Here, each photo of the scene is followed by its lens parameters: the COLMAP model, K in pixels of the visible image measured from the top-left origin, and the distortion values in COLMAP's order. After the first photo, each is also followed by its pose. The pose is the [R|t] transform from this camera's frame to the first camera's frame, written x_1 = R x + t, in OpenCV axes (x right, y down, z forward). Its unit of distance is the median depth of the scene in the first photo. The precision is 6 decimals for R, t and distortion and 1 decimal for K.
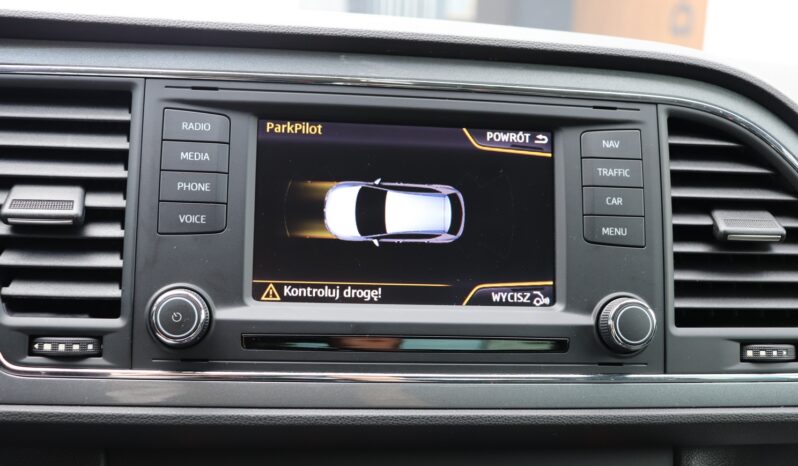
lens RADIAL K [[899.3, 0, 399.0], [0, 899.3, 233.0], [0, 0, 1]] dist [-0.116666, 0.262938]
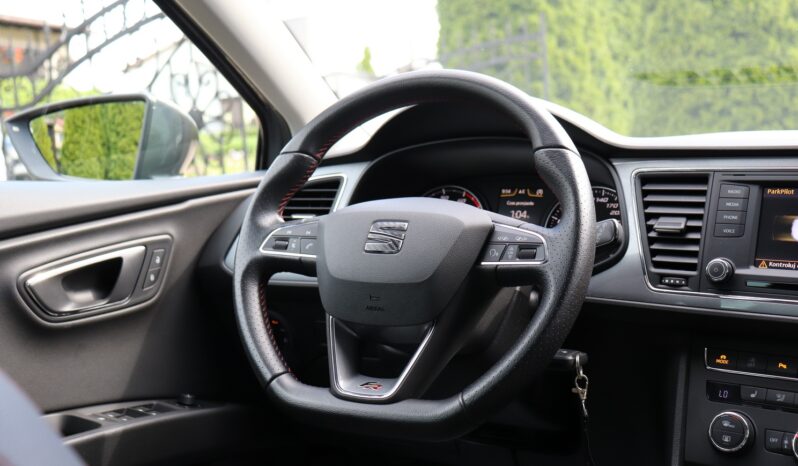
lens RADIAL K [[1015.0, 0, 399.0], [0, 1015.0, 233.0], [0, 0, 1]] dist [0.019612, 0.090010]
pose [[0.709475, 0.002140, -0.704728, 1.000463], [-0.073716, 0.994735, -0.071193, 0.235310], [0.700865, 0.102460, 0.705897, -1.435513]]
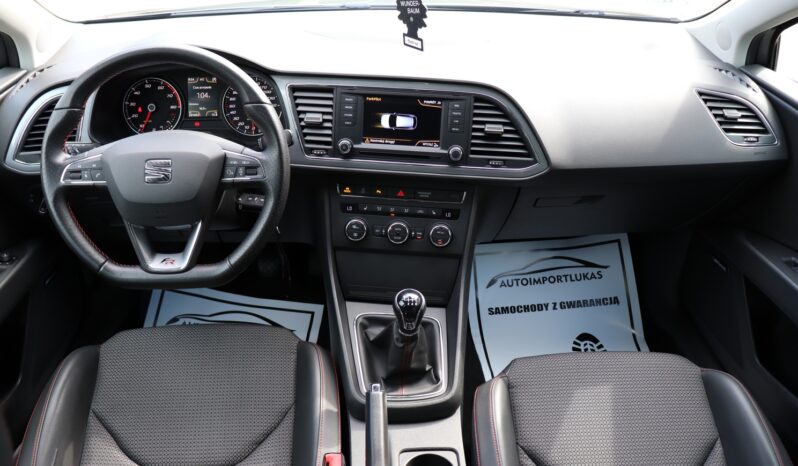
lens RADIAL K [[664.0, 0, 399.0], [0, 664.0, 233.0], [0, 0, 1]] dist [-0.188163, 0.160166]
pose [[0.976357, 0.089481, -0.196776, 0.620795], [-0.013627, 0.933969, 0.357093, -0.610662], [0.215736, -0.345969, 0.913107, -1.837562]]
